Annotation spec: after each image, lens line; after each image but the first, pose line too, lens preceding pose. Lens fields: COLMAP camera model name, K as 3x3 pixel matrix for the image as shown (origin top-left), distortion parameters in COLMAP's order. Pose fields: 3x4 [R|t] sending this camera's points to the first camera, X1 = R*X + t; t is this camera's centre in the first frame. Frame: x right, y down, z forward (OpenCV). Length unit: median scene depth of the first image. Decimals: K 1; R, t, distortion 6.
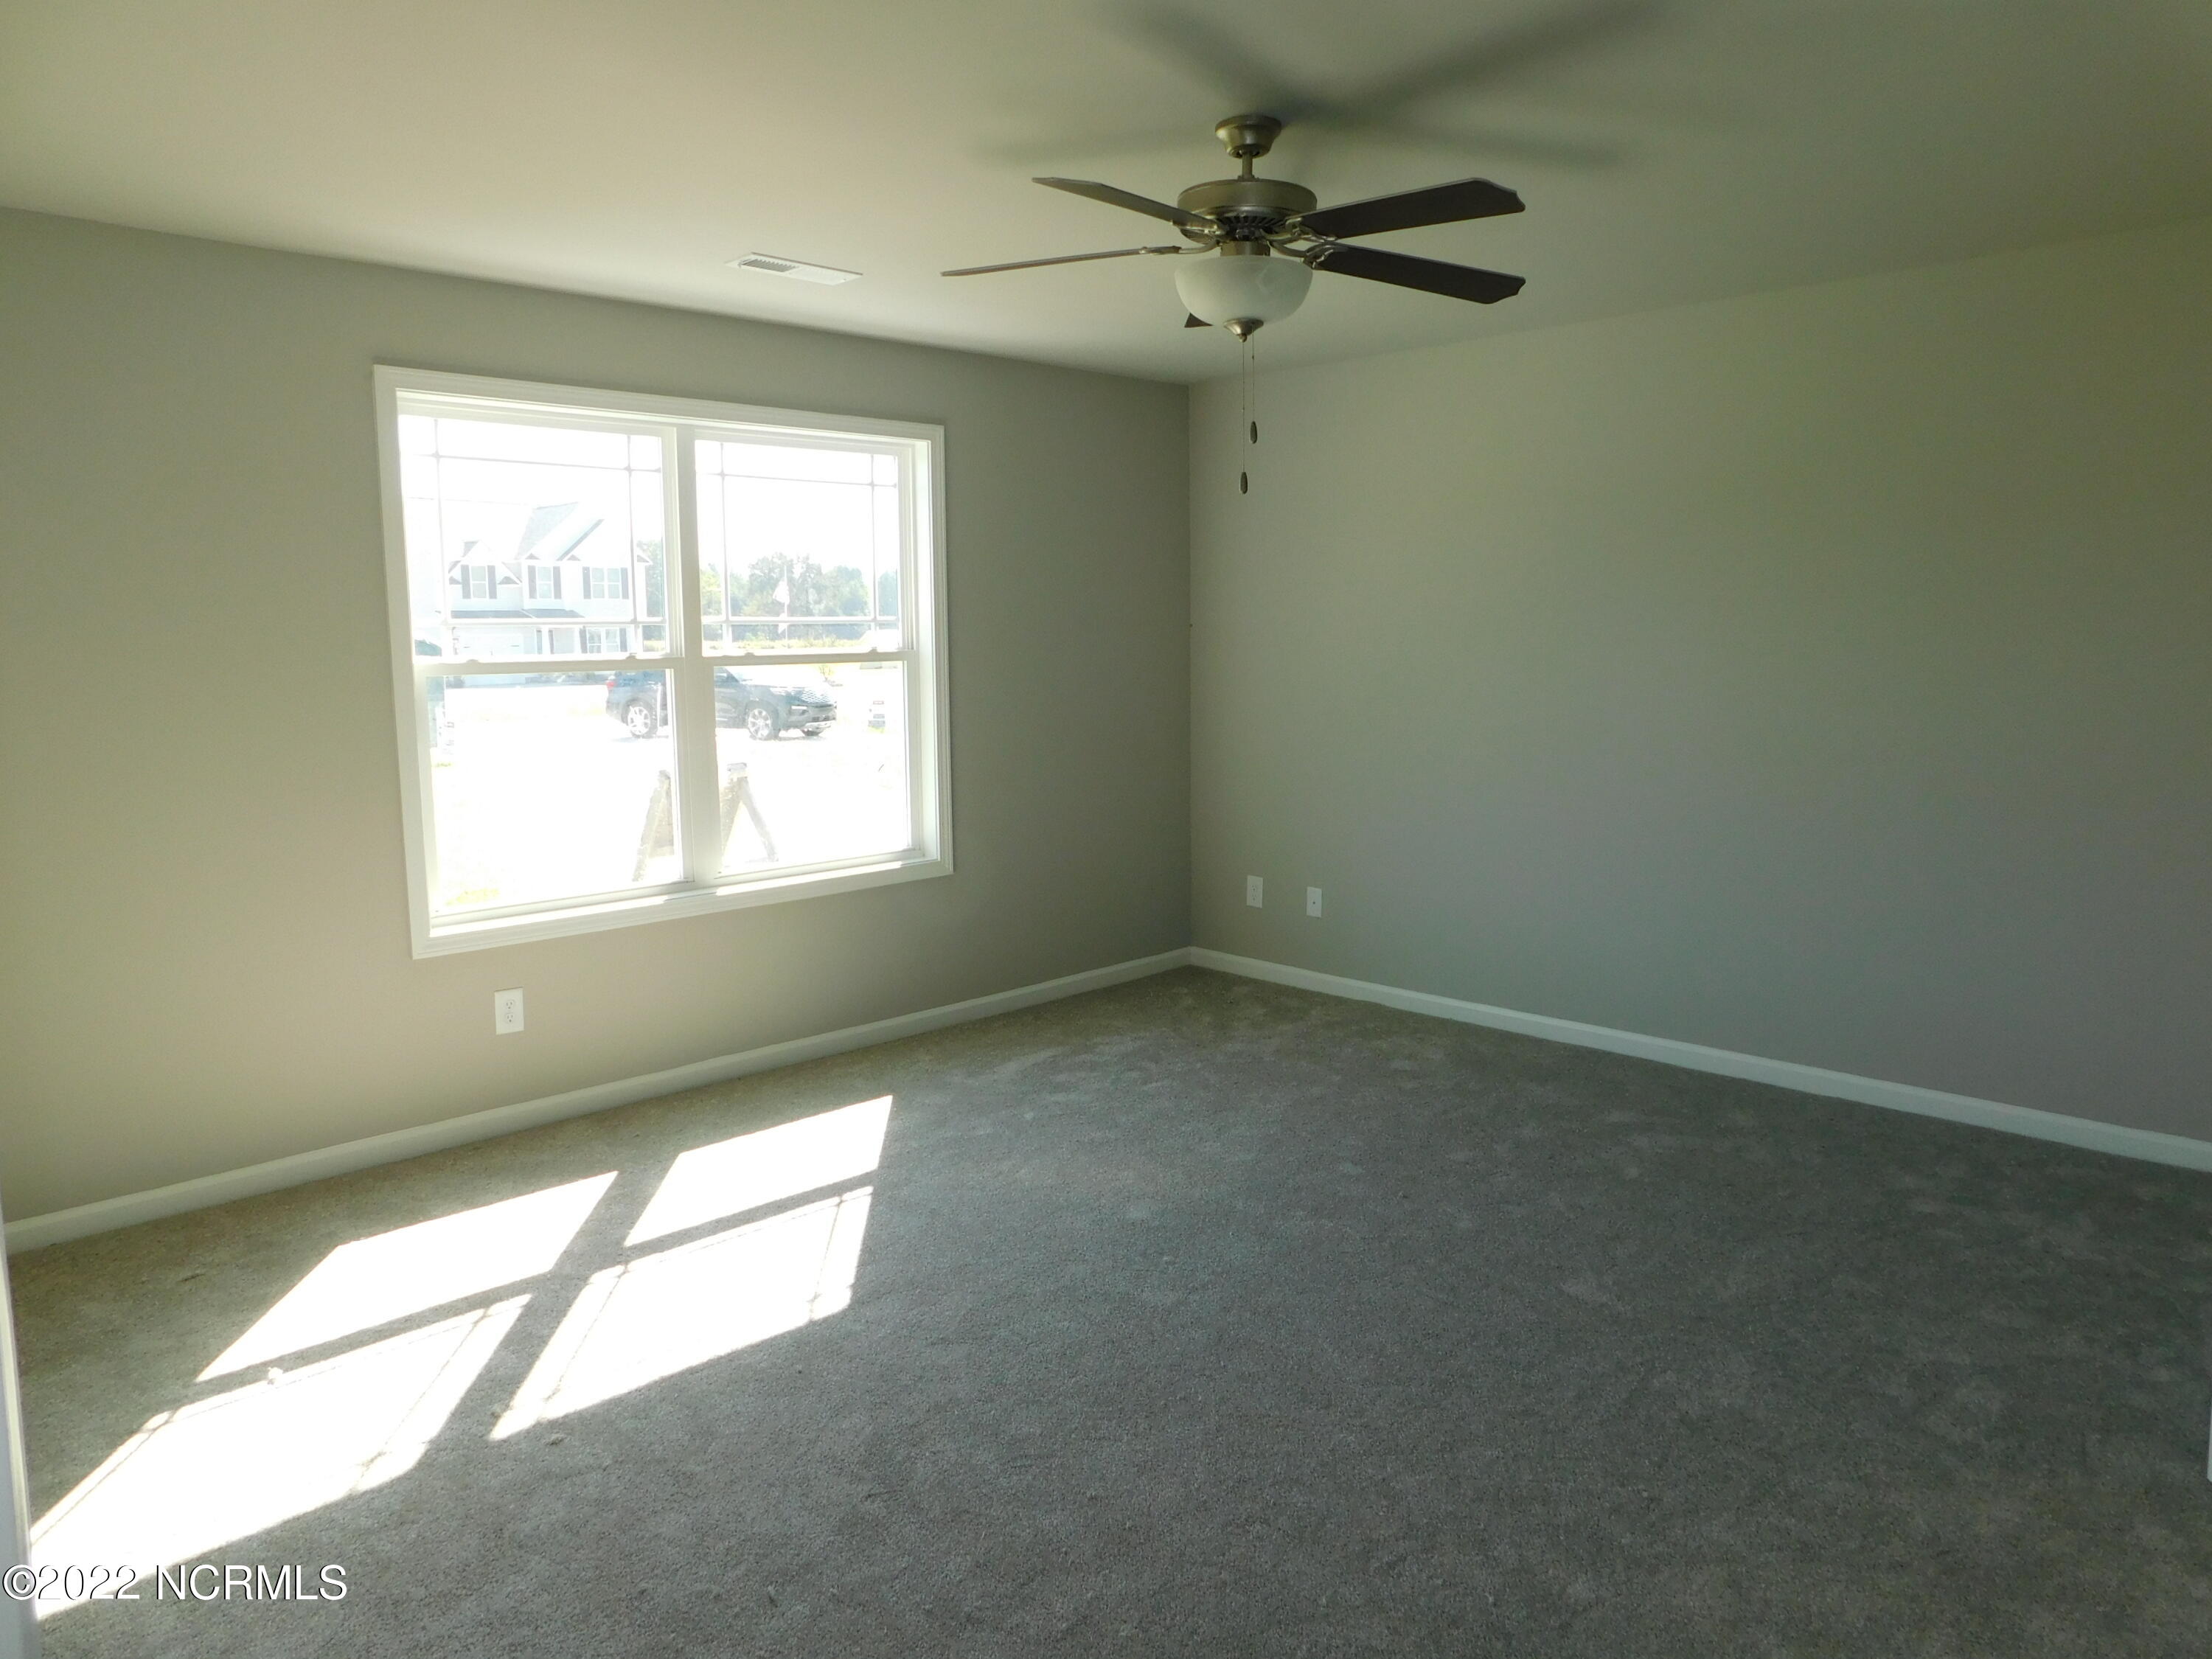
lens RADIAL K [[1469.2, 0, 1104.4], [0, 1469.2, 834.9], [0, 0, 1]] dist [-0.022178, 0.027121]
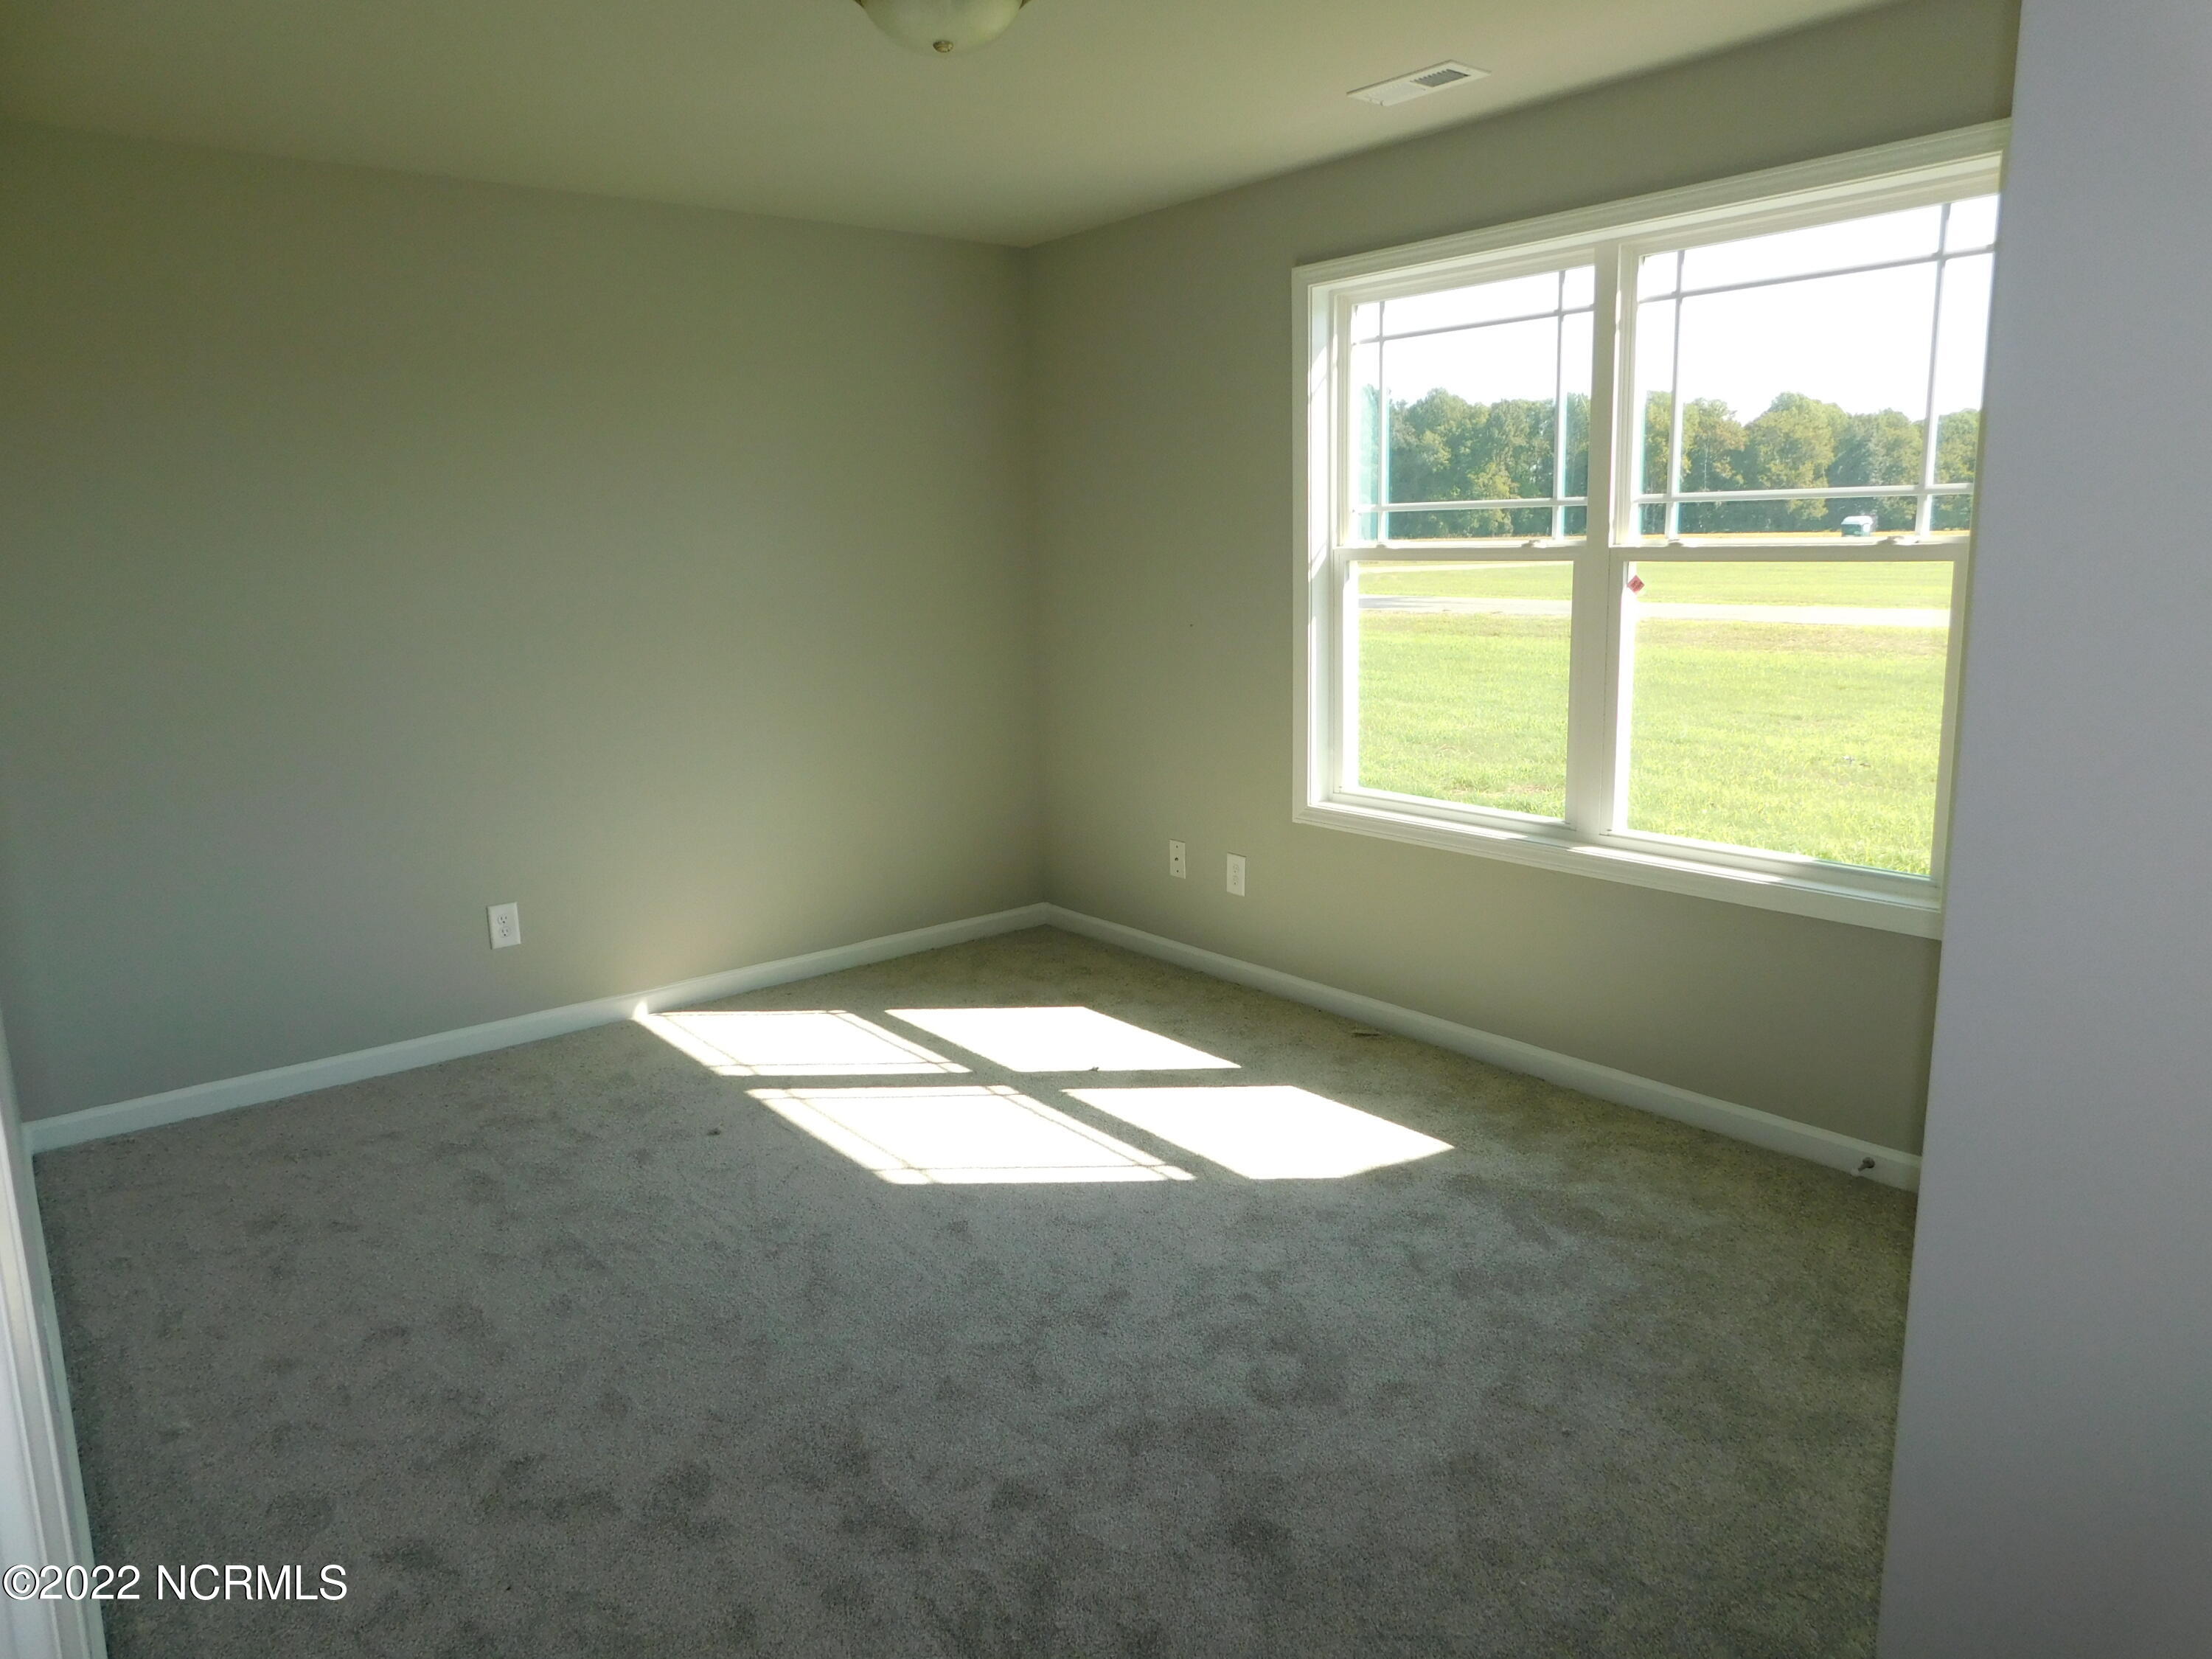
lens RADIAL K [[1469.2, 0, 1112.4], [0, 1469.2, 822.7], [0, 0, 1]] dist [-0.022178, 0.027121]
pose [[-0.065200, 0.202185, -0.977175, 0.594529], [-0.127210, 0.969584, 0.209103, -0.123998], [0.989731, 0.137940, -0.037496, 0.896145]]
